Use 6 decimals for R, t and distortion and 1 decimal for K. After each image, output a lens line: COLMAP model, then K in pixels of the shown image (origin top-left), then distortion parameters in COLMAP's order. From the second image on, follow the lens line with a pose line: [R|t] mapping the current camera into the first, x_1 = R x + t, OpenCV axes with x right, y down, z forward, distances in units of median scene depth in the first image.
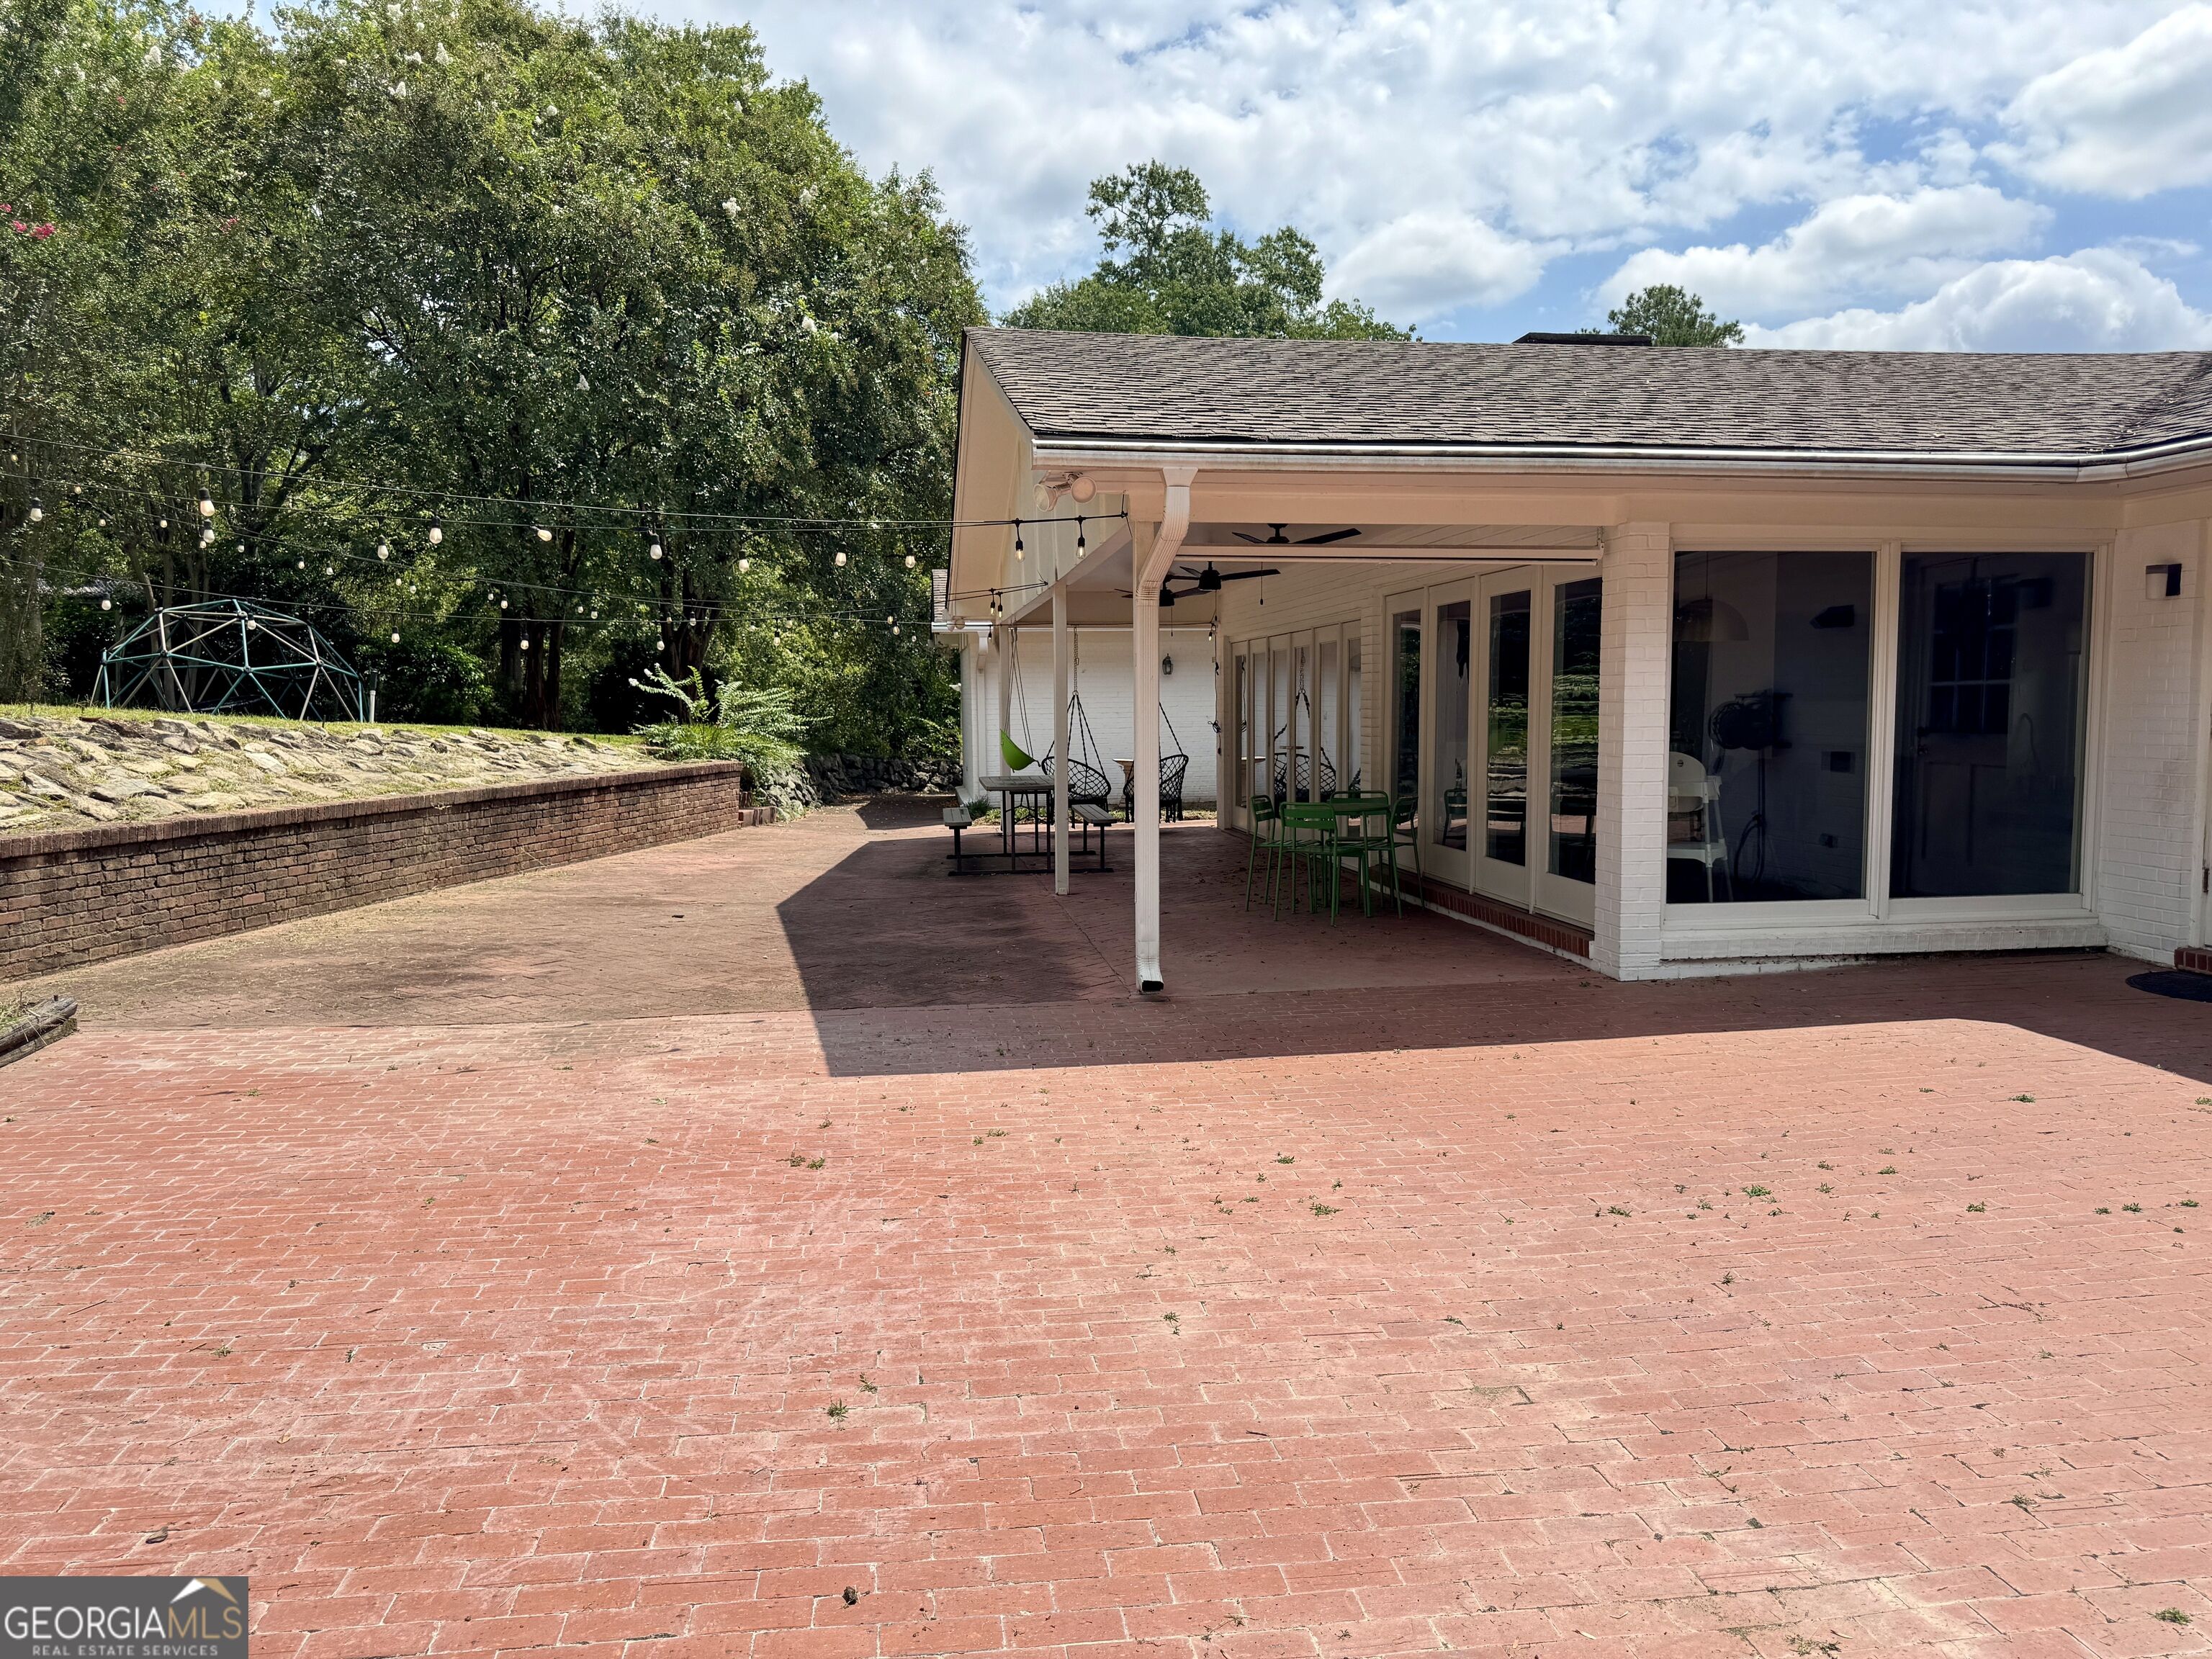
lens RADIAL K [[1570.0, 0, 1104.0], [0, 1570.0, 827.7], [0, 0, 1]] dist [0.036333, -0.038182]
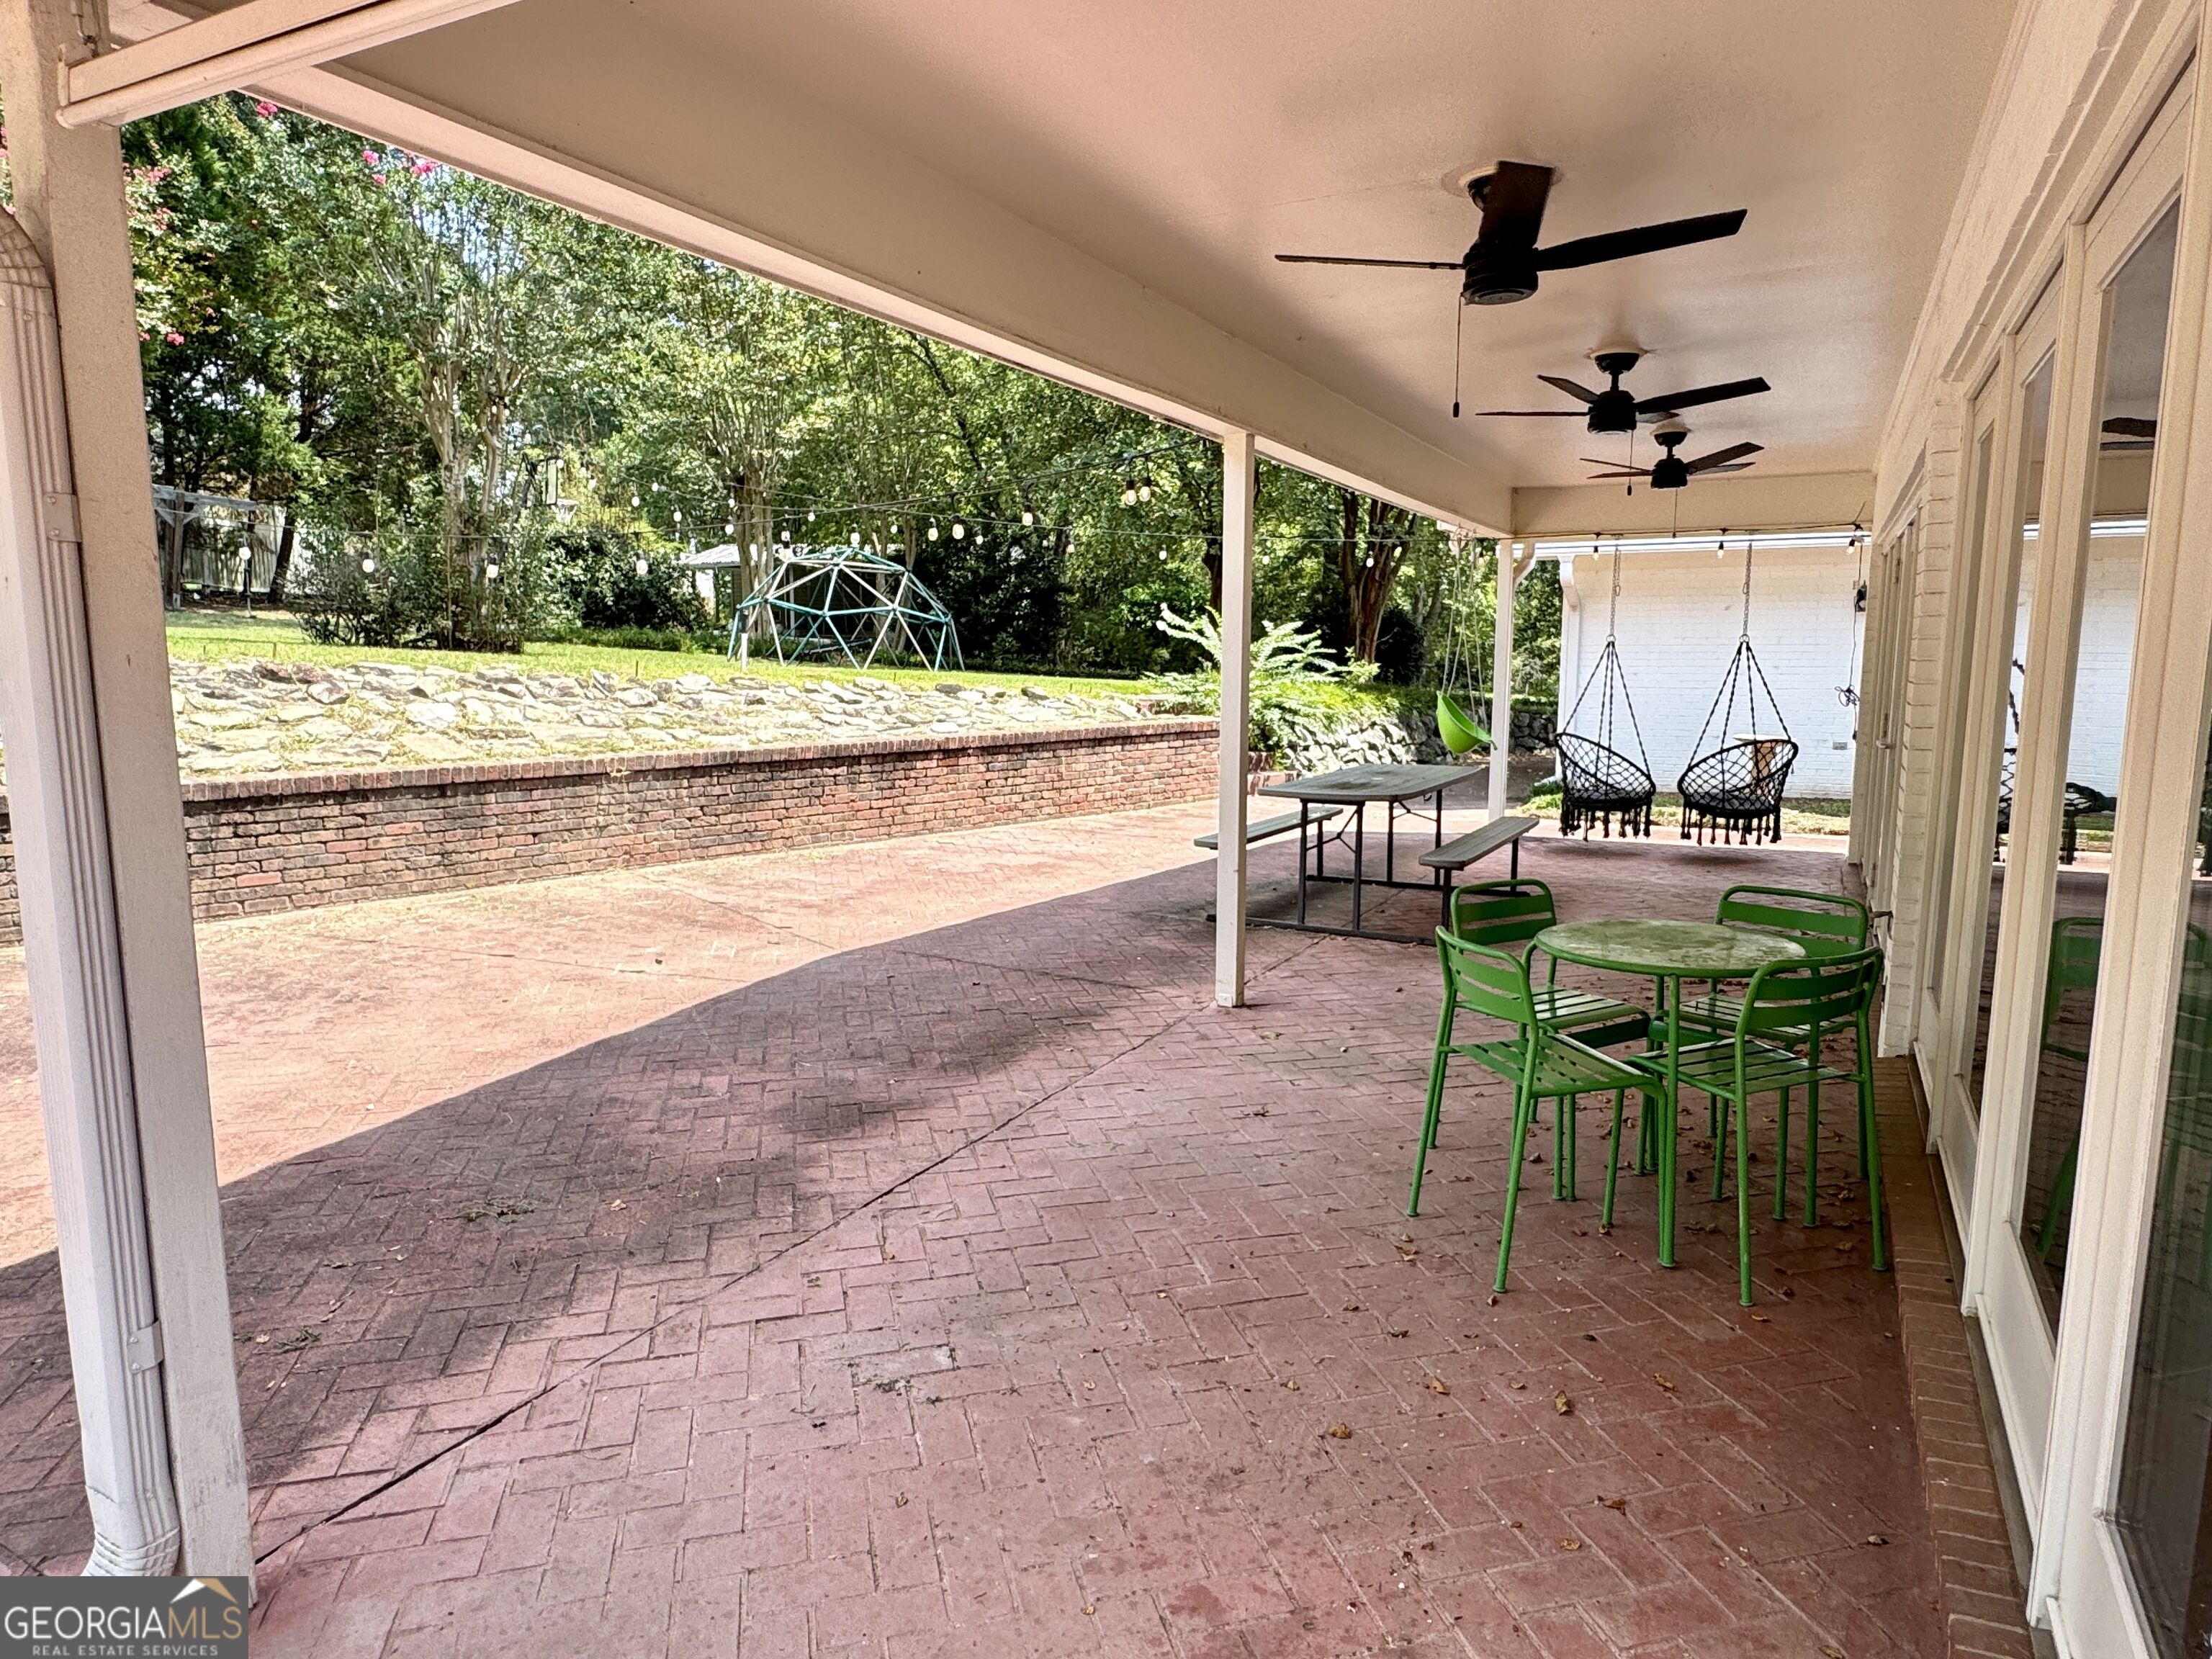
lens RADIAL K [[1309.8, 0, 1115.0], [0, 1309.8, 827.2], [0, 0, 1]] dist [-0.000673, 0.000126]
pose [[0.815476, 0.090837, -0.571618, 0.138503], [-0.057152, 0.995419, 0.076650, -0.037371], [0.575962, -0.029837, 0.816931, 0.411705]]
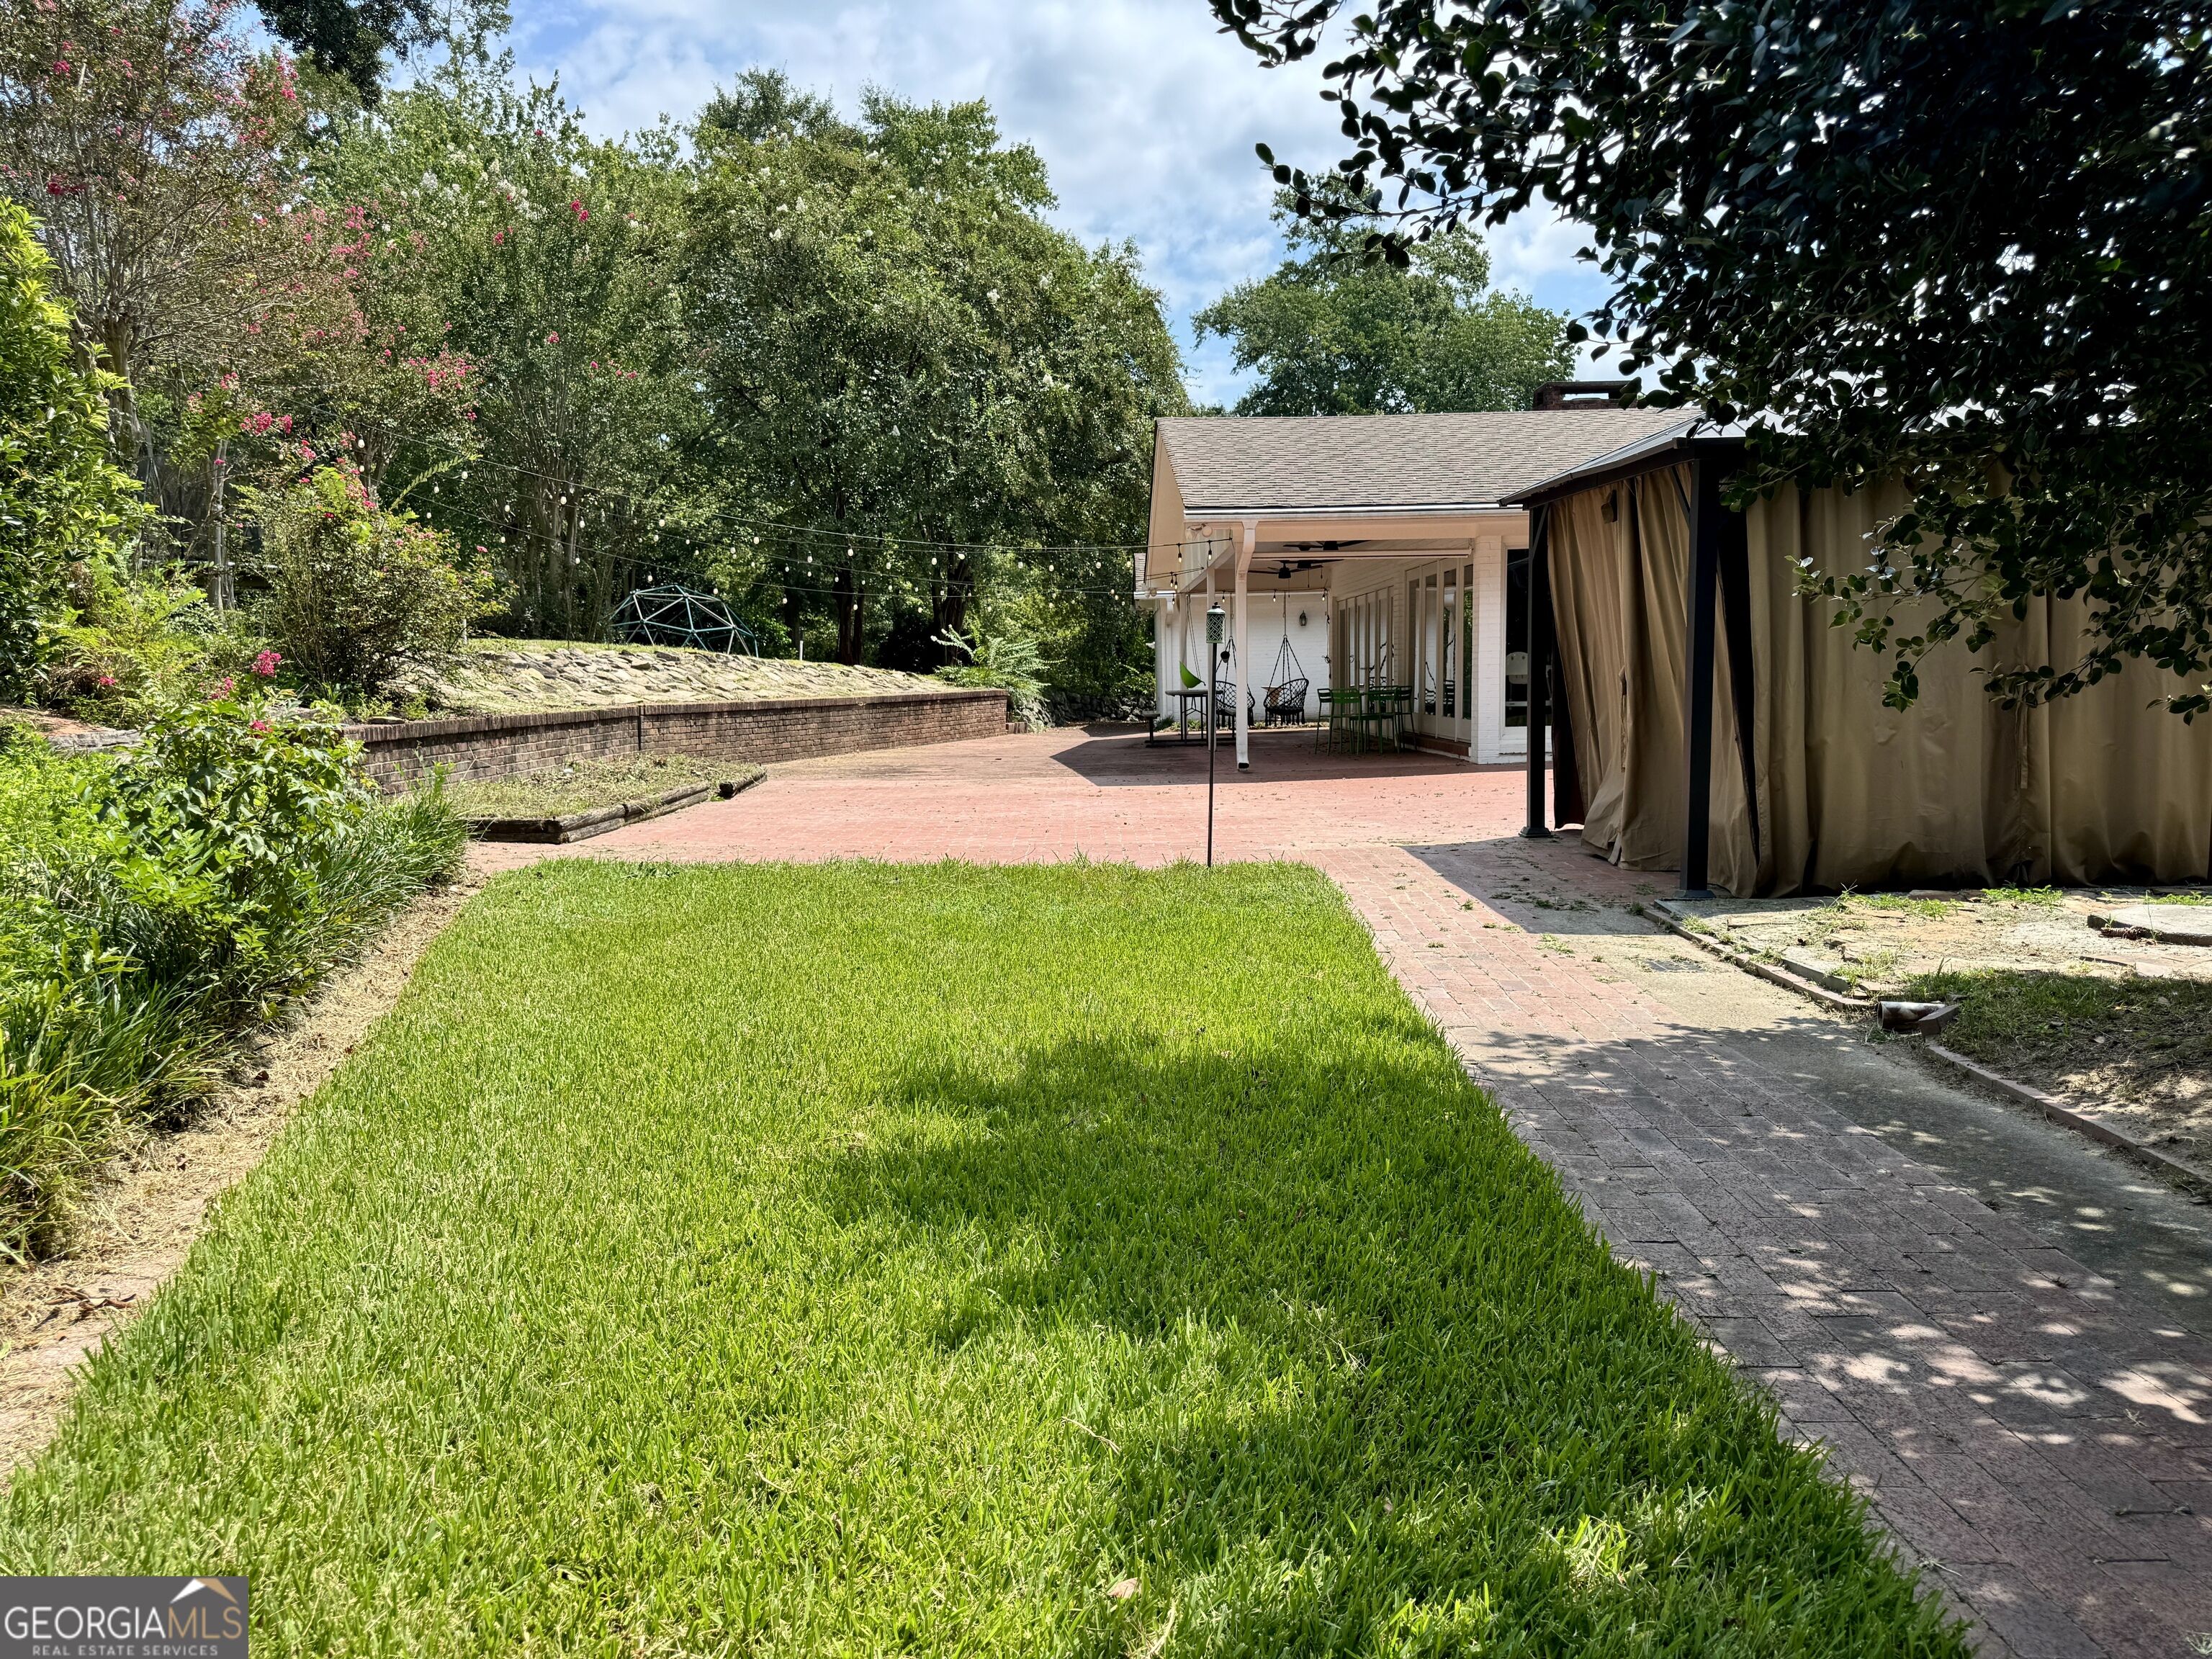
lens RADIAL K [[1570.0, 0, 1072.7], [0, 1570.0, 871.5], [0, 0, 1]] dist [0.036333, -0.038182]
pose [[0.989621, 0.006584, -0.143548, 0.047905], [0.000093, 0.998920, 0.046453, 0.065197], [0.143699, -0.045984, 0.988553, -0.500138]]
